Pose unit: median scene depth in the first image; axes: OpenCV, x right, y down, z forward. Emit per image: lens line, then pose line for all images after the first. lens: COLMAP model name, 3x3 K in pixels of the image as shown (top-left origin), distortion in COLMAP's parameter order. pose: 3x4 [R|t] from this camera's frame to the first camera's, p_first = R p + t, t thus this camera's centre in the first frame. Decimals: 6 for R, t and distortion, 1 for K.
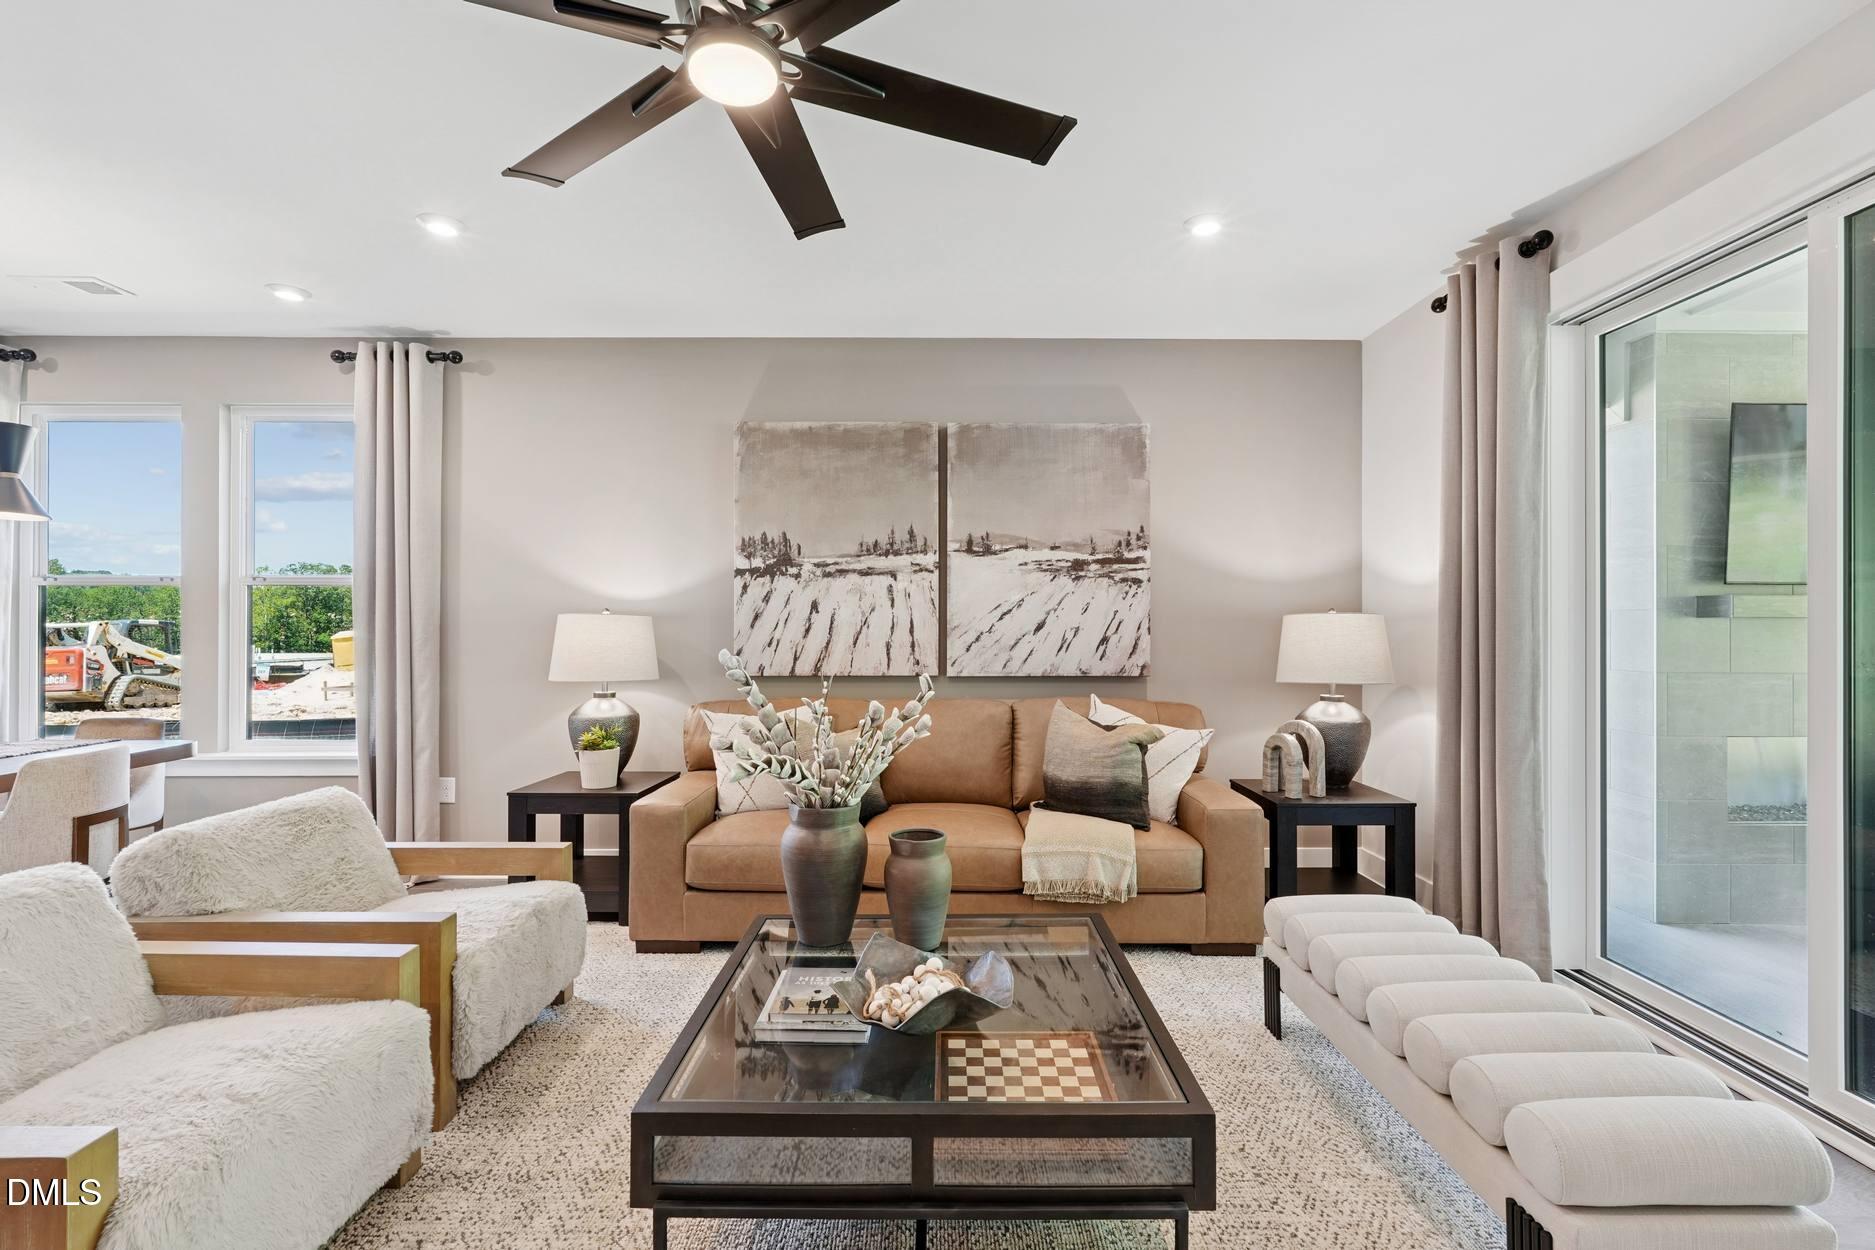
lens RADIAL K [[835.3, 0, 934.7], [0, 835.3, 622.5], [0, 0, 1]] dist [-0.008392, 0.000759]
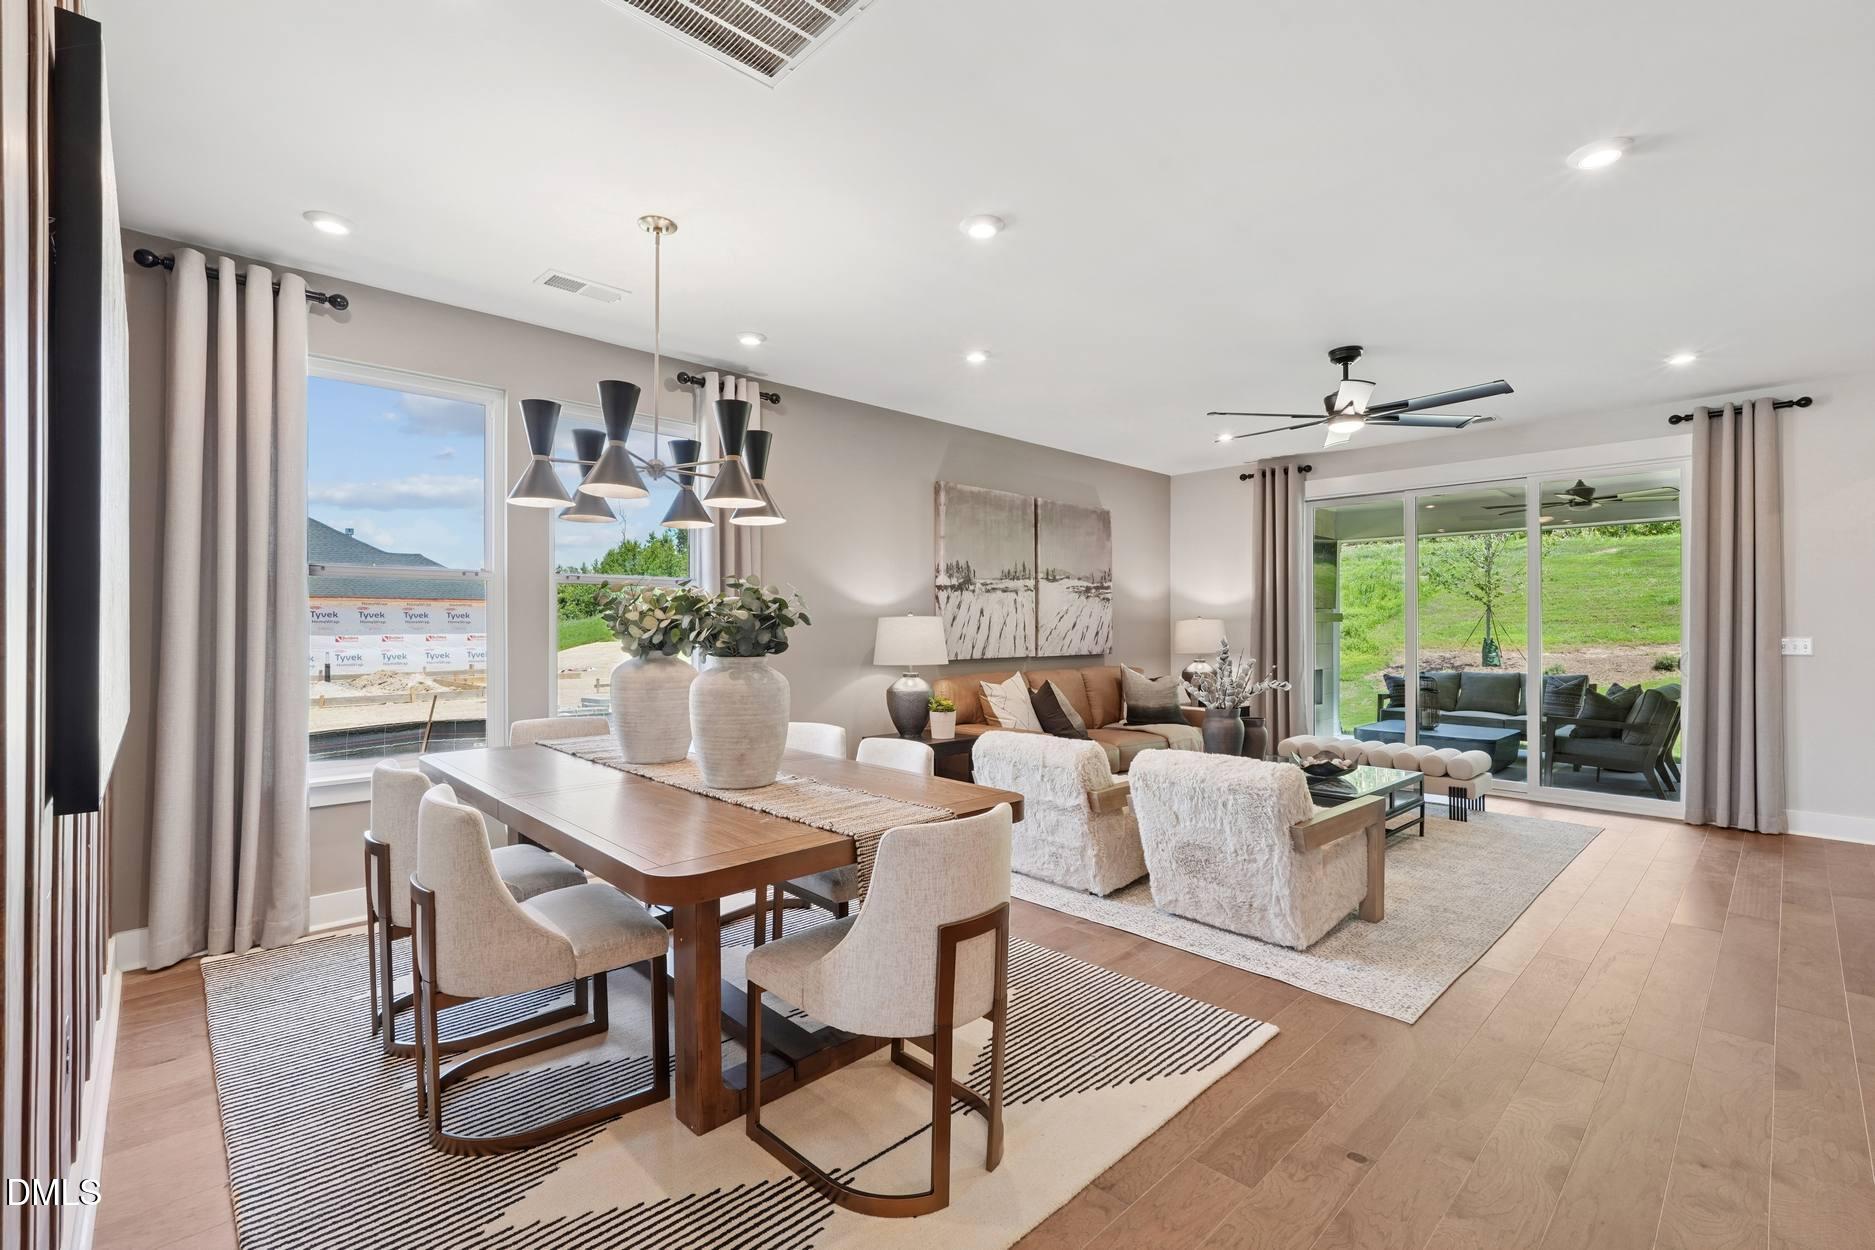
lens RADIAL K [[833.9, 0, 937.5], [0, 833.9, 625.0], [0, 0, 1]] dist [-0.002981, -0.000324]
pose [[0.725217, -0.000291, 0.688520, -1.224054], [-0.002069, 0.999994, 0.002602, -0.000066], [-0.688517, -0.003312, 0.725212, -0.023767]]
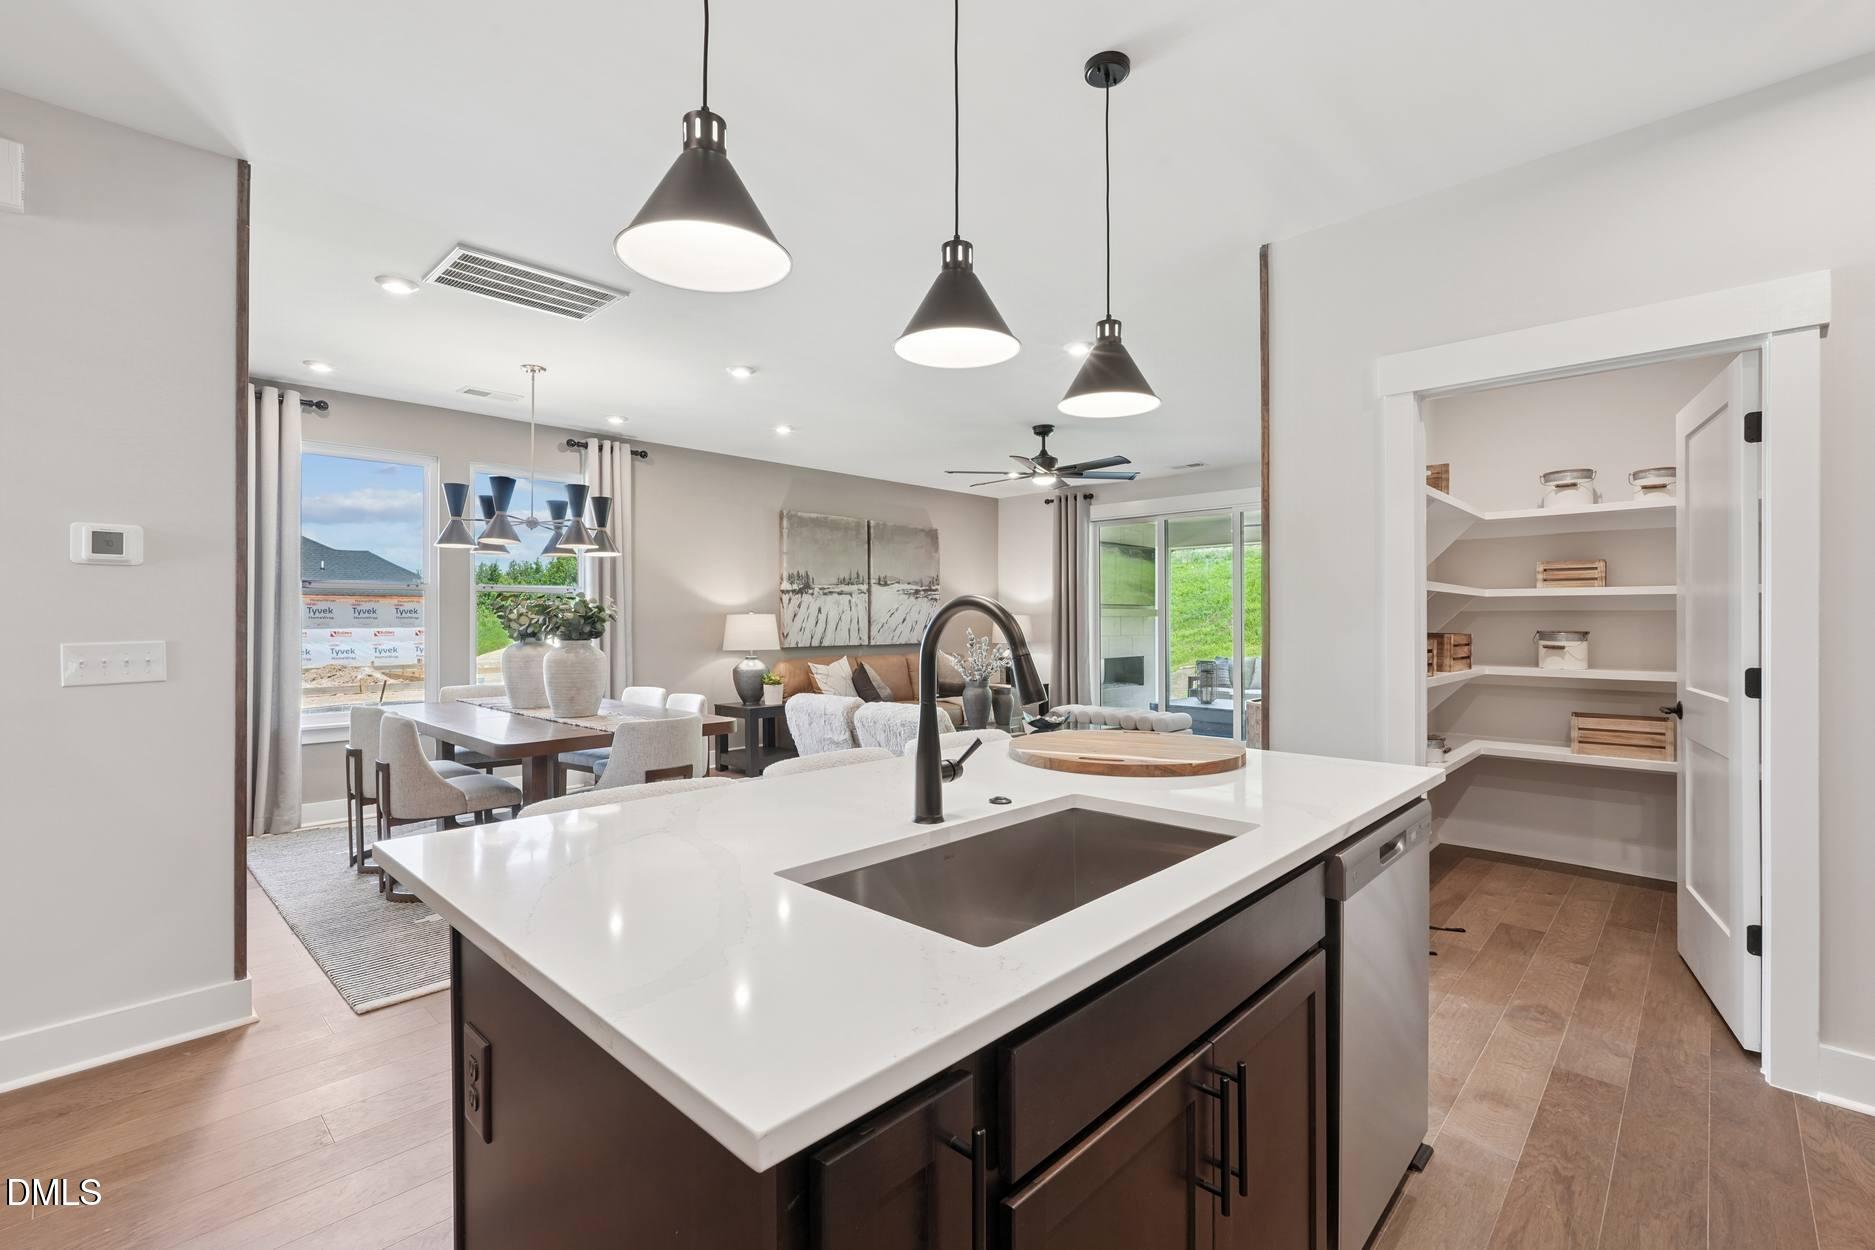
lens RADIAL K [[834.9, 0, 932.6], [0, 834.9, 613.3], [0, 0, 1]] dist [-0.002967, 0.000234]
pose [[0.696826, 0.003245, 0.717233, -1.341762], [-0.000250, 0.999991, -0.004282, -0.004090], [-0.717240, 0.002804, 0.696820, -0.526650]]
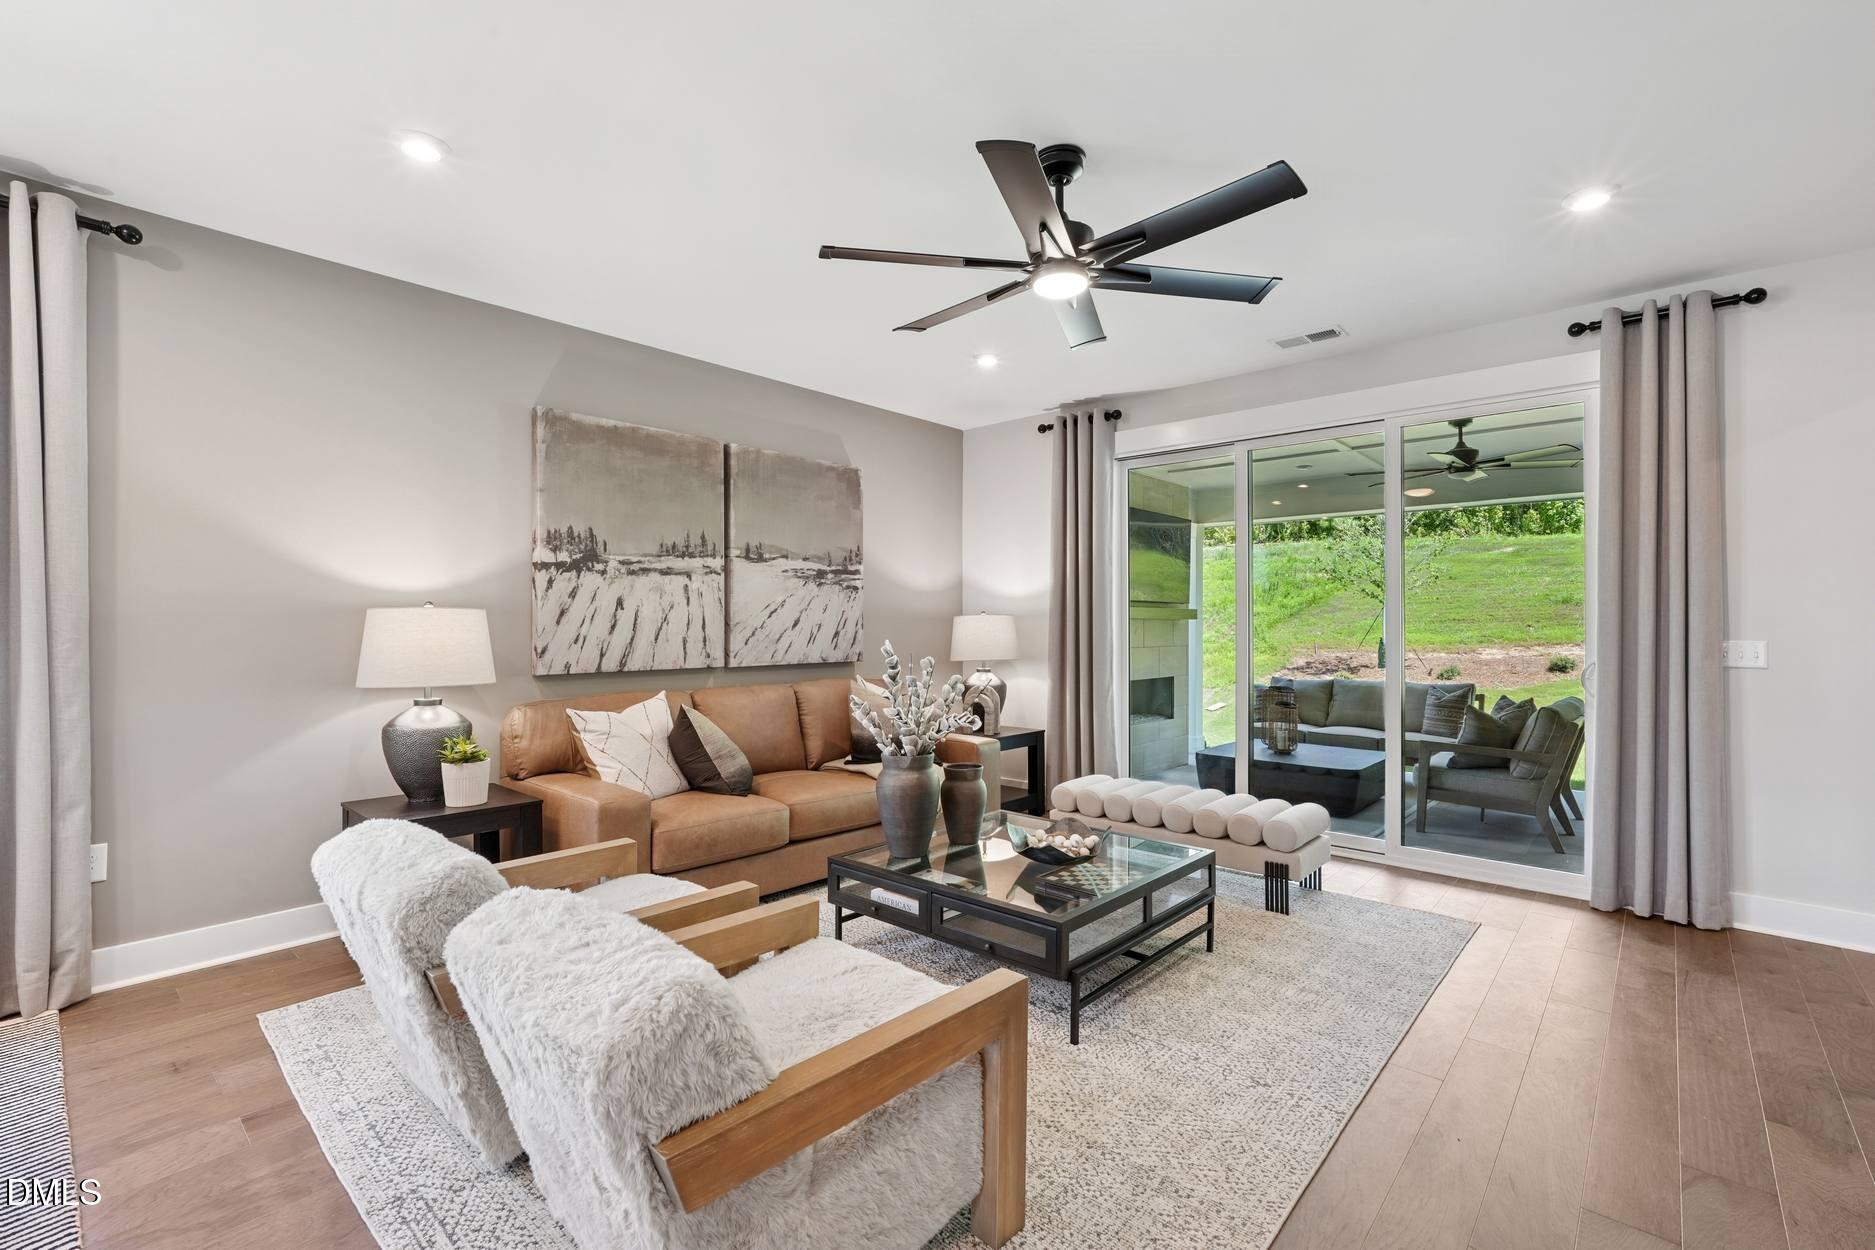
lens RADIAL K [[835.3, 0, 934.7], [0, 835.3, 622.5], [0, 0, 1]] dist [-0.008392, 0.000759]
pose [[0.671216, 0.001552, 0.741261, -0.637908], [-0.002967, 0.999995, 0.000592, 0.002487], [-0.741256, -0.002597, 0.671217, 0.036630]]
